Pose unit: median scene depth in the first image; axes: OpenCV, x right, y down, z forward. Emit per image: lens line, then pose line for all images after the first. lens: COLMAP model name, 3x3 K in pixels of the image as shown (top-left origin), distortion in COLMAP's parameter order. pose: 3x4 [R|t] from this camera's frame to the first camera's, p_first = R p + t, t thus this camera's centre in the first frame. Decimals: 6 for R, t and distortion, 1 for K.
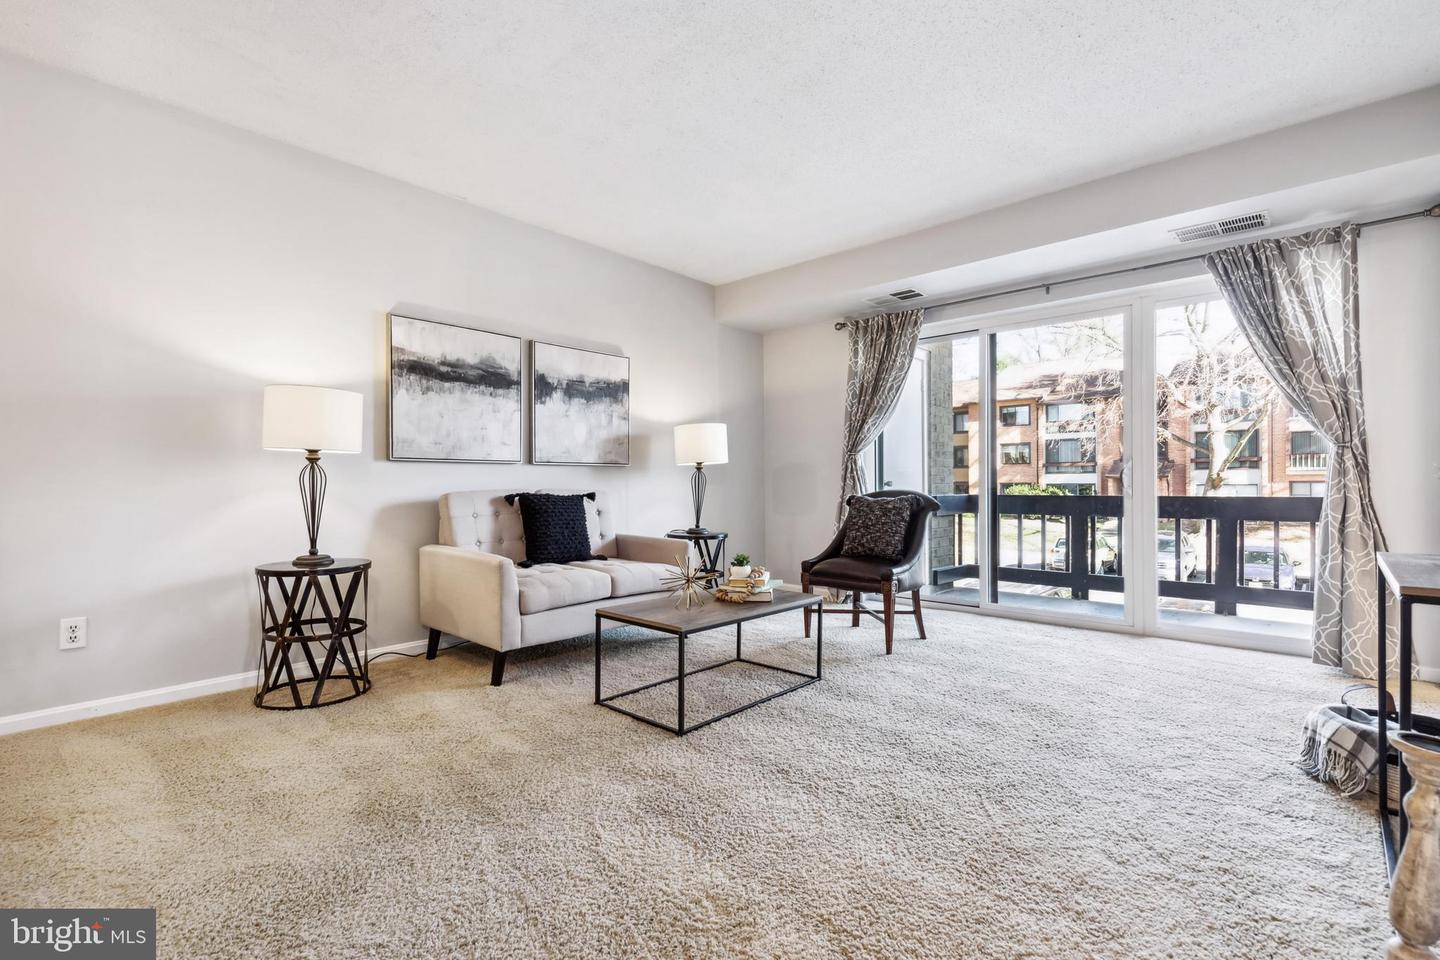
lens RADIAL K [[662.8, 0, 715.7], [0, 662.8, 486.0], [0, 0, 1]] dist [0.001785, -0.000735]
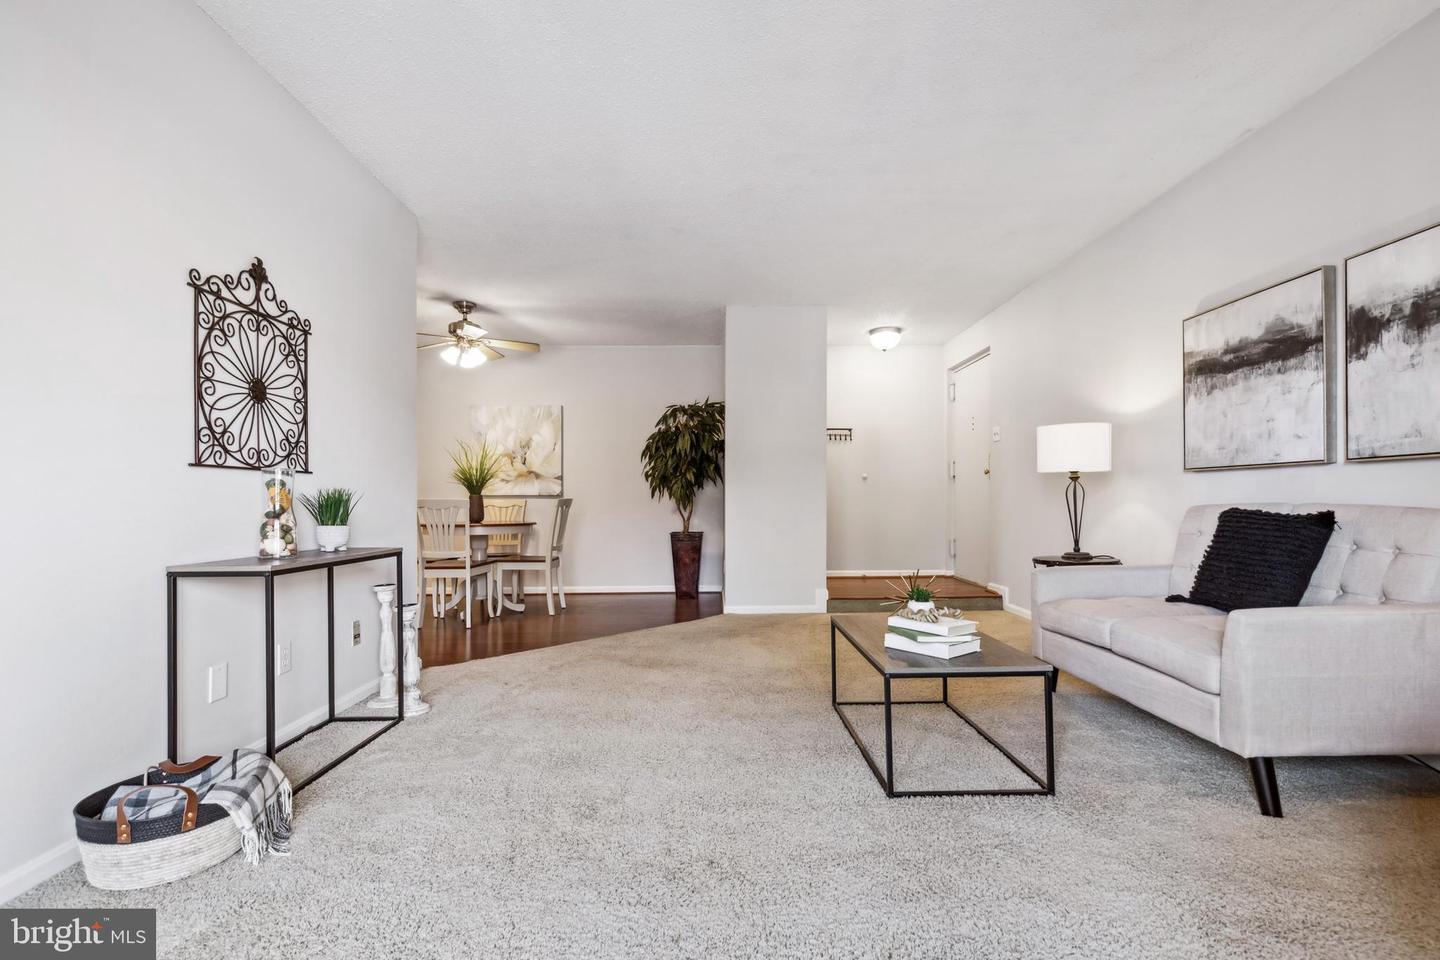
lens RADIAL K [[656.5, 0, 713.1], [0, 656.5, 498.2], [0, 0, 1]] dist [0.000406, -0.000255]
pose [[-0.734209, 0.002412, -0.678919, 0.618862], [0.002683, 0.999996, 0.000651, -0.002463], [0.678918, -0.001344, -0.734213, 1.152931]]
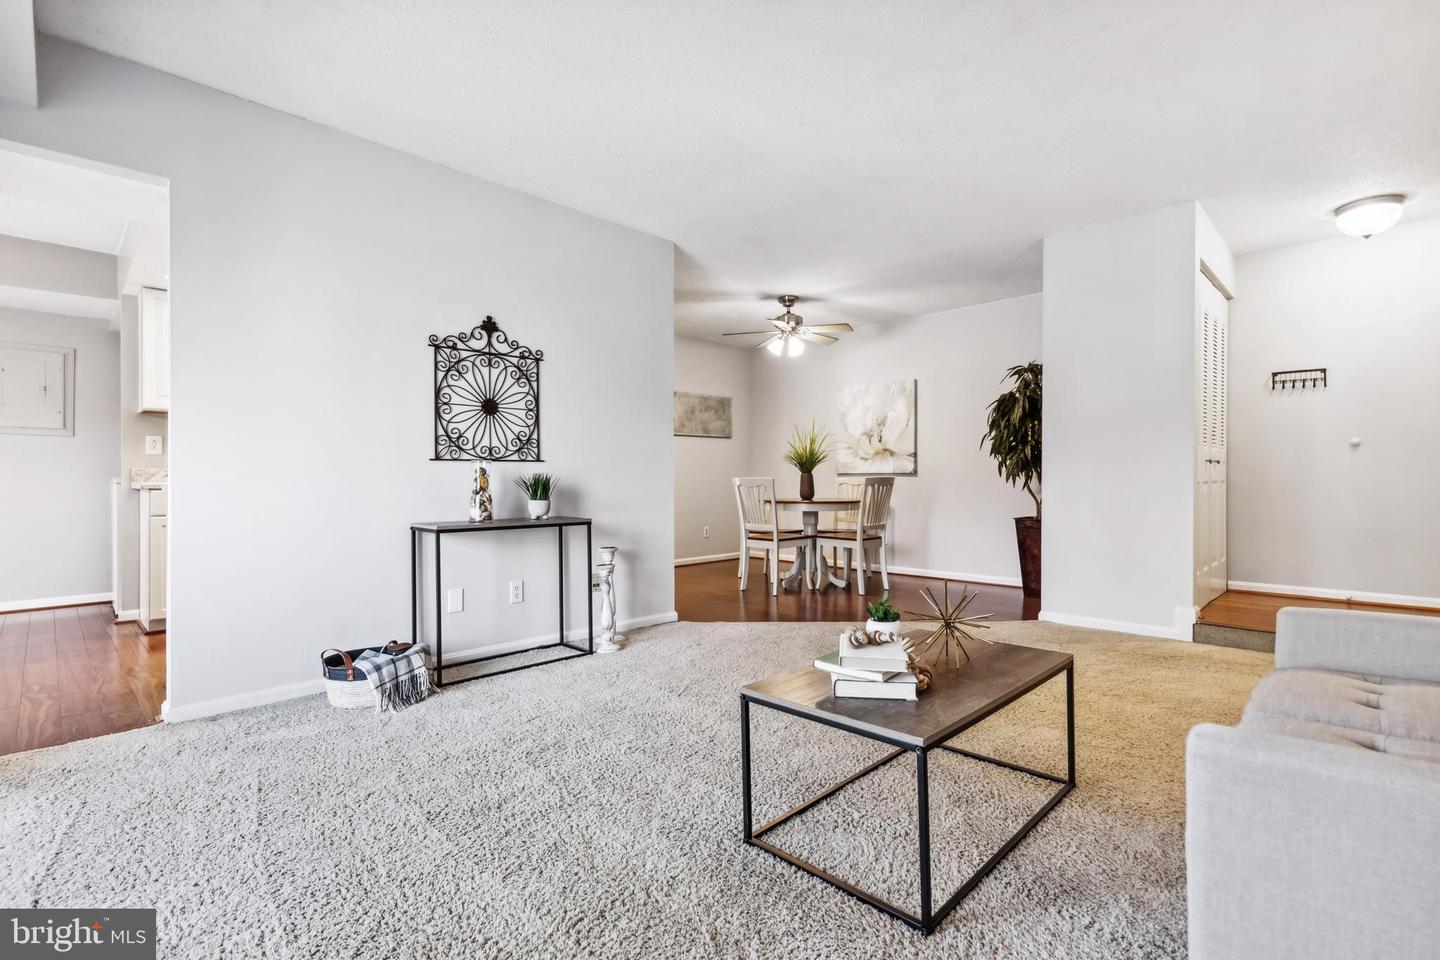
lens RADIAL K [[655.1, 0, 713.2], [0, 655.1, 480.5], [0, 0, 1]] dist [-0.000801, -0.000322]
pose [[-0.998892, 0.005380, 0.046751, 0.140882], [0.005843, 0.999935, 0.009770, -0.010117], [-0.046695, 0.010032, -0.998859, 1.303980]]
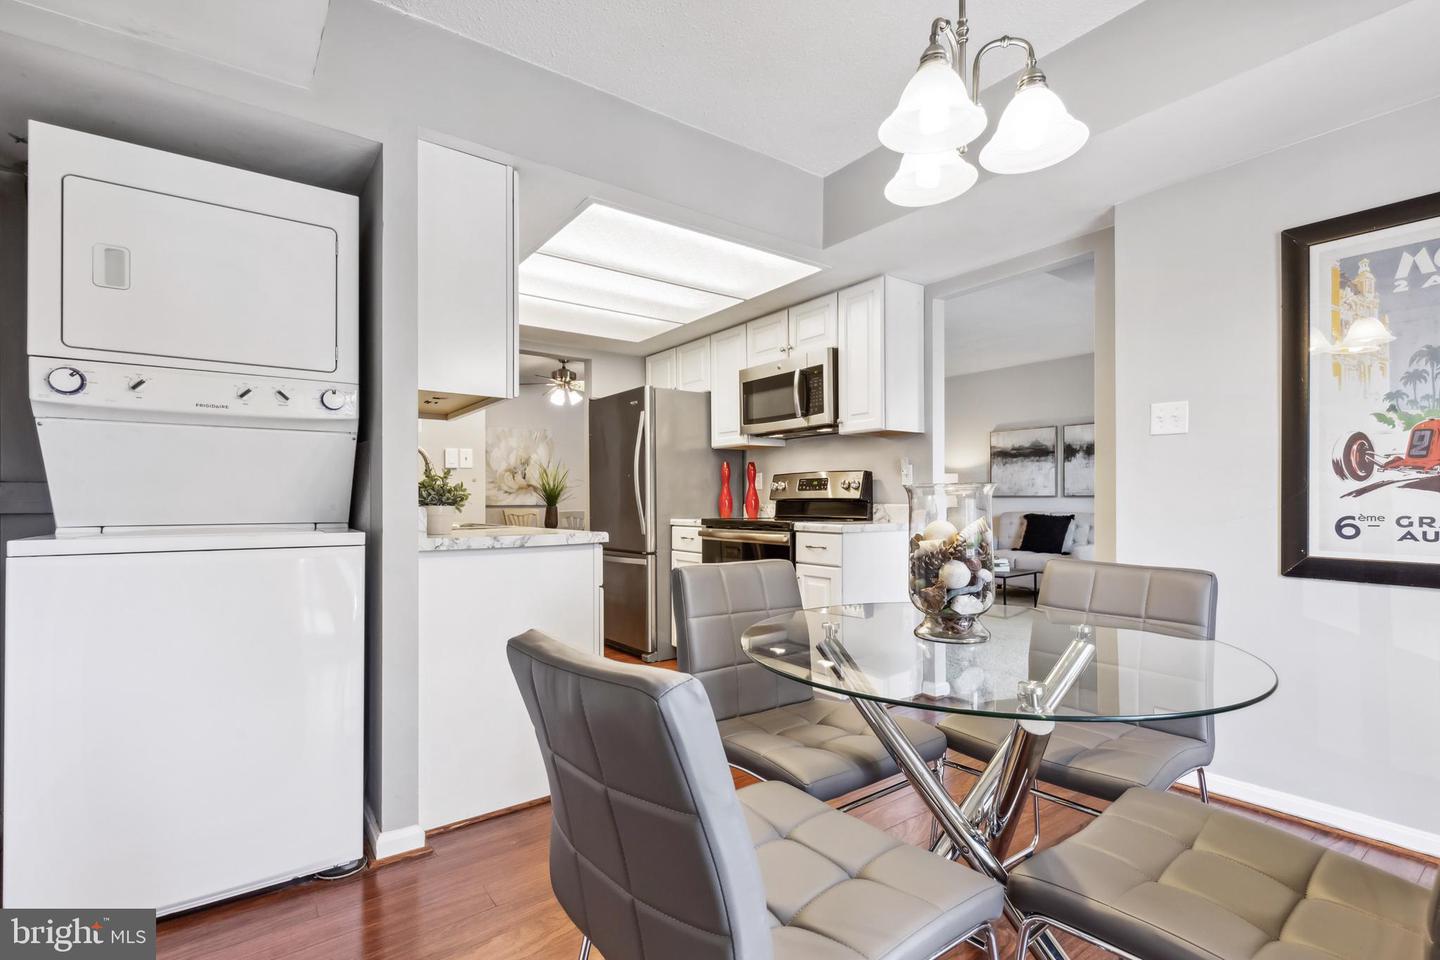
lens RADIAL K [[667.6, 0, 713.3], [0, 667.6, 494.7], [0, 0, 1]] dist [0.000483, -0.000252]
pose [[-0.205936, -0.002136, -0.978563, 1.790803], [0.000216, 0.999997, -0.002228, -0.039164], [0.978565, -0.000670, -0.205935, 0.507916]]
